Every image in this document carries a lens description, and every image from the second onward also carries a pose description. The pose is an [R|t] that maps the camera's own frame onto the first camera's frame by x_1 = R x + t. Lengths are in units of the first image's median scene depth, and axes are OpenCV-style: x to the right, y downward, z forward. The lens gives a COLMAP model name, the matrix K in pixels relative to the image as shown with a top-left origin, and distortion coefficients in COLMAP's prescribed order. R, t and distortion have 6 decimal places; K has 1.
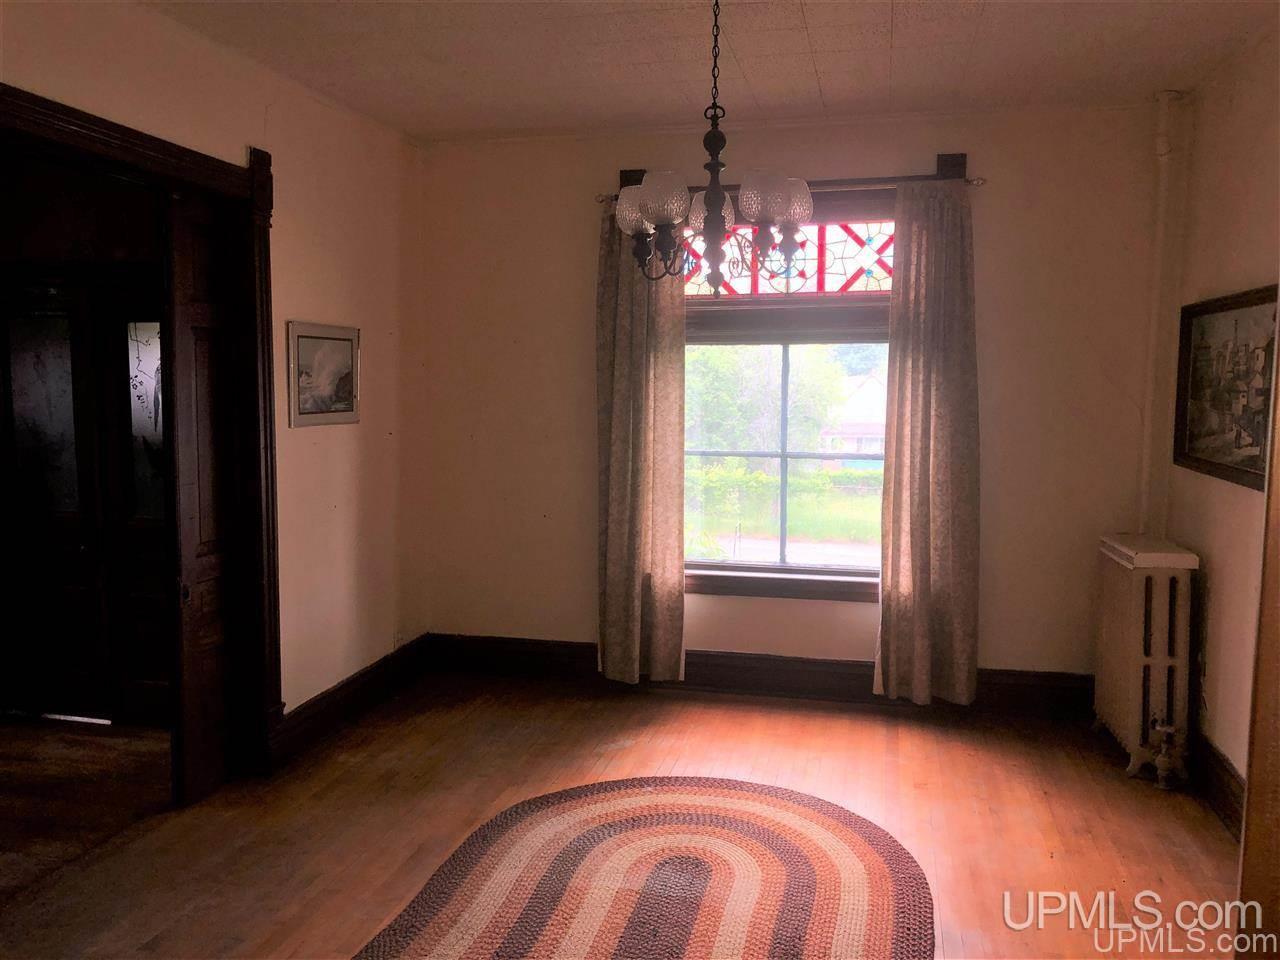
lens RADIAL K [[1043.0, 0, 639.9], [0, 1043.0, 475.1], [0, 0, 1]] dist [0.002739, 0.003127]
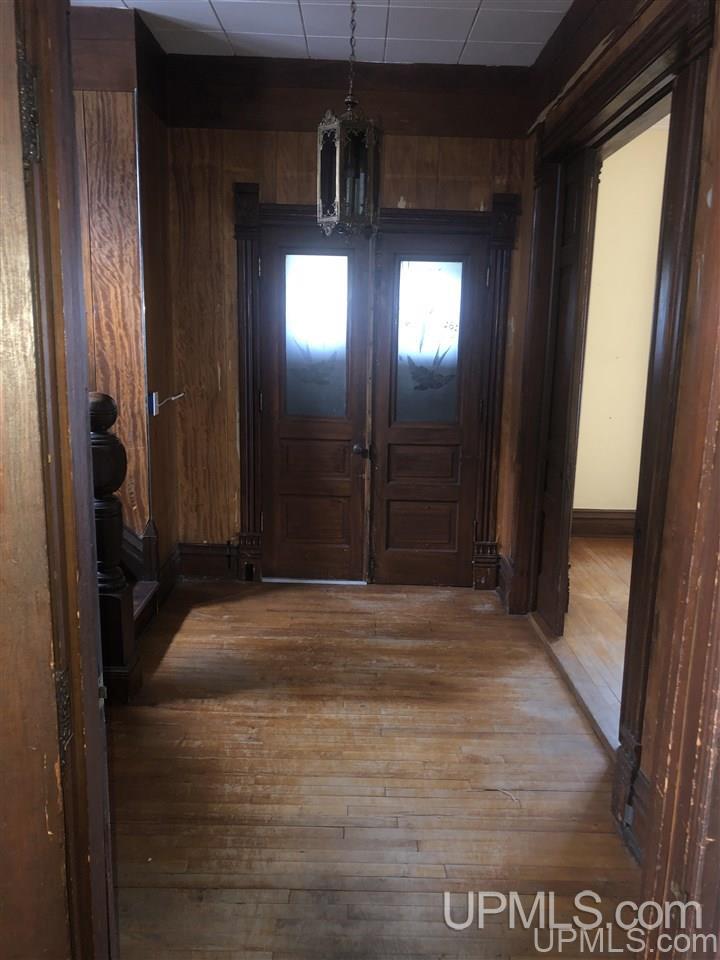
lens RADIAL K [[782.2, 0, 360.6], [0, 782.2, 485.9], [0, 0, 1]] dist [0.002739, 0.003127]
pose [[0.972175, -0.029830, 0.232348, -0.758401], [-0.000031, 0.991842, 0.127470, -0.003506], [-0.234255, -0.123931, 0.964244, 0.091619]]
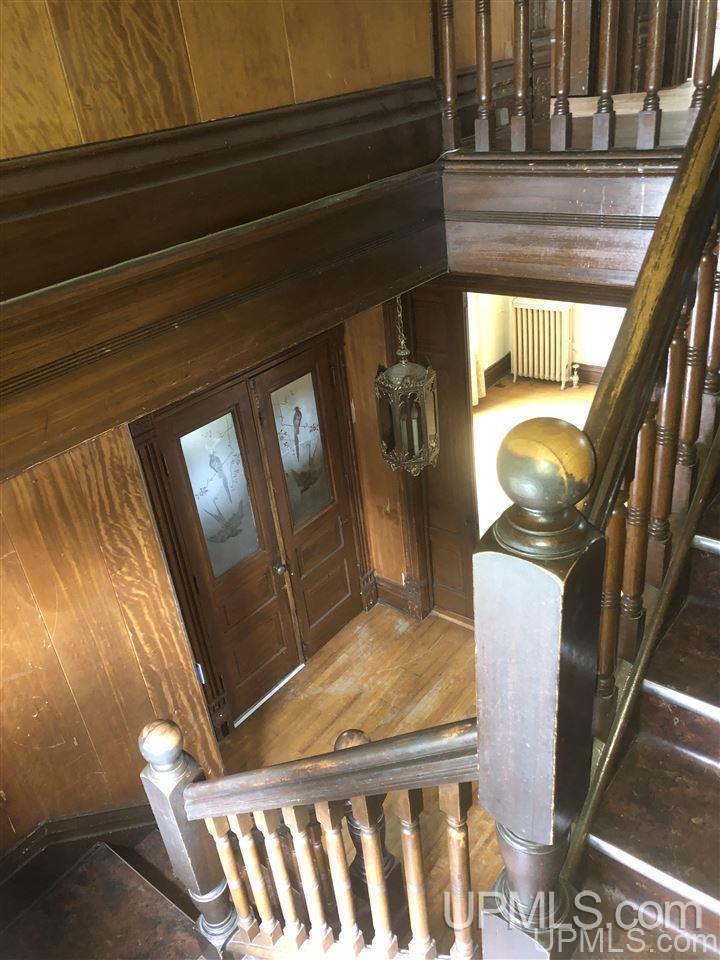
lens RADIAL K [[782.2, 0, 362.7], [0, 782.2, 473.4], [0, 0, 1]] dist [0.002739, 0.003127]
pose [[0.422969, -0.488014, 0.763505, -1.185315], [0.185217, 0.871359, 0.454345, -0.459490], [-0.887013, -0.050760, 0.458946, 0.479146]]
